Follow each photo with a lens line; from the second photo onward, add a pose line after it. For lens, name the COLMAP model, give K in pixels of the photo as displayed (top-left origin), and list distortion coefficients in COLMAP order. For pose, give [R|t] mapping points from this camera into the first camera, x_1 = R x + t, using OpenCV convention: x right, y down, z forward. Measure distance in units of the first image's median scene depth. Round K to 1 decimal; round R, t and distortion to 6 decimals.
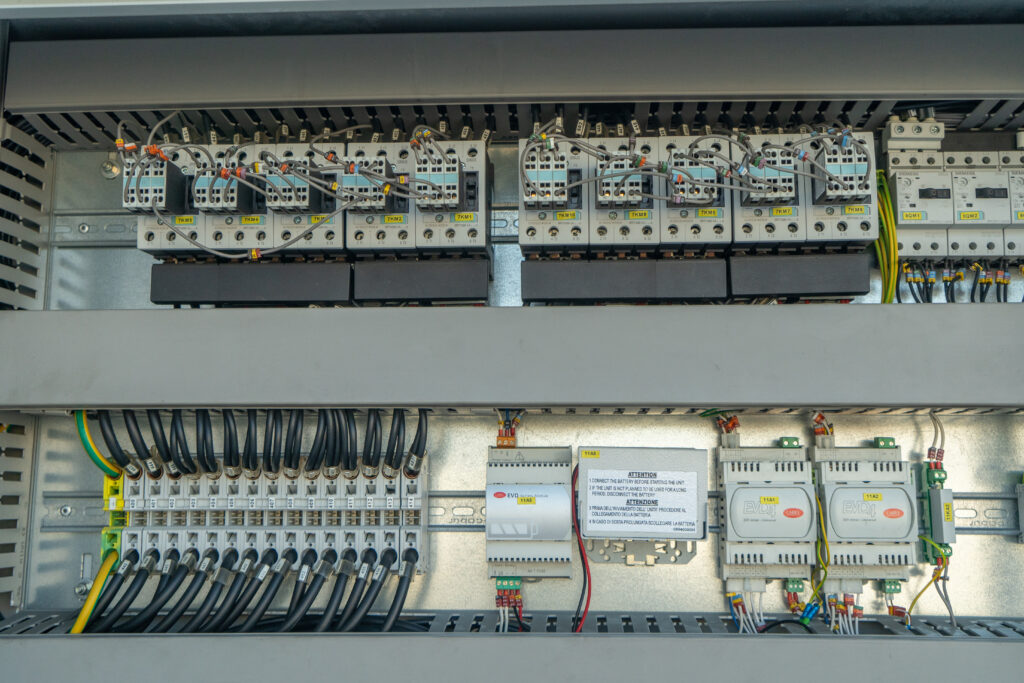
lens RADIAL K [[1089.0, 0, 510.2], [0, 1089.0, 315.8], [0, 0, 1]] dist [0.000962, -0.001935]
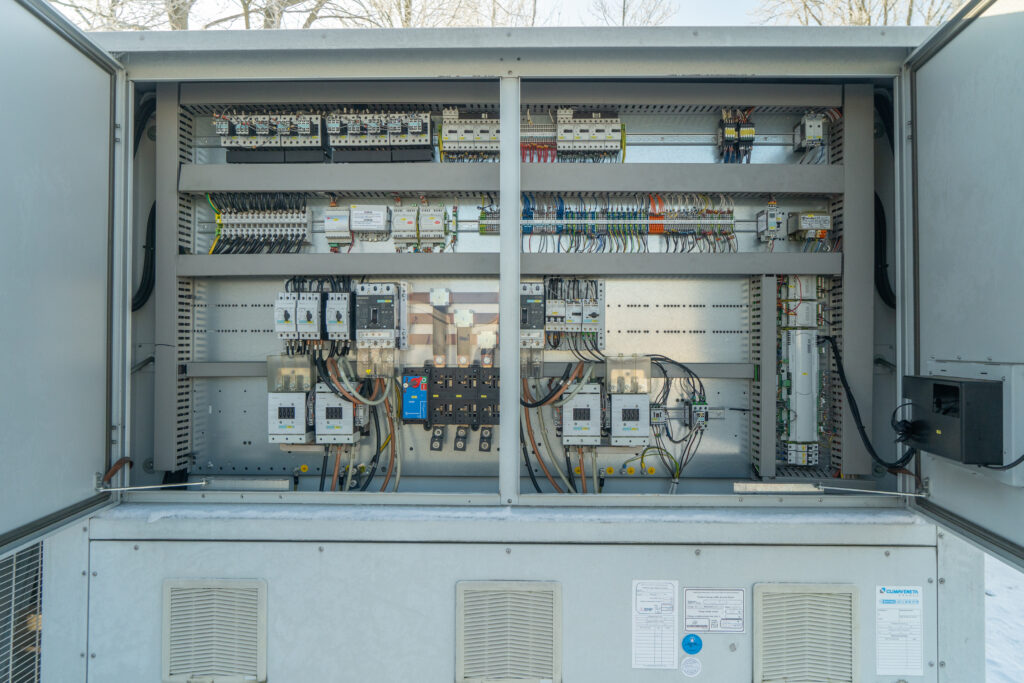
lens RADIAL K [[722.6, 0, 513.1], [0, 722.6, 329.6], [0, 0, 1]] dist [-0.005681, 0.003762]
pose [[0.999600, 0.000421, 0.028282, 0.519864], [-0.004416, 0.989952, 0.141336, 0.186953], [-0.027938, -0.141405, 0.989558, -1.380431]]
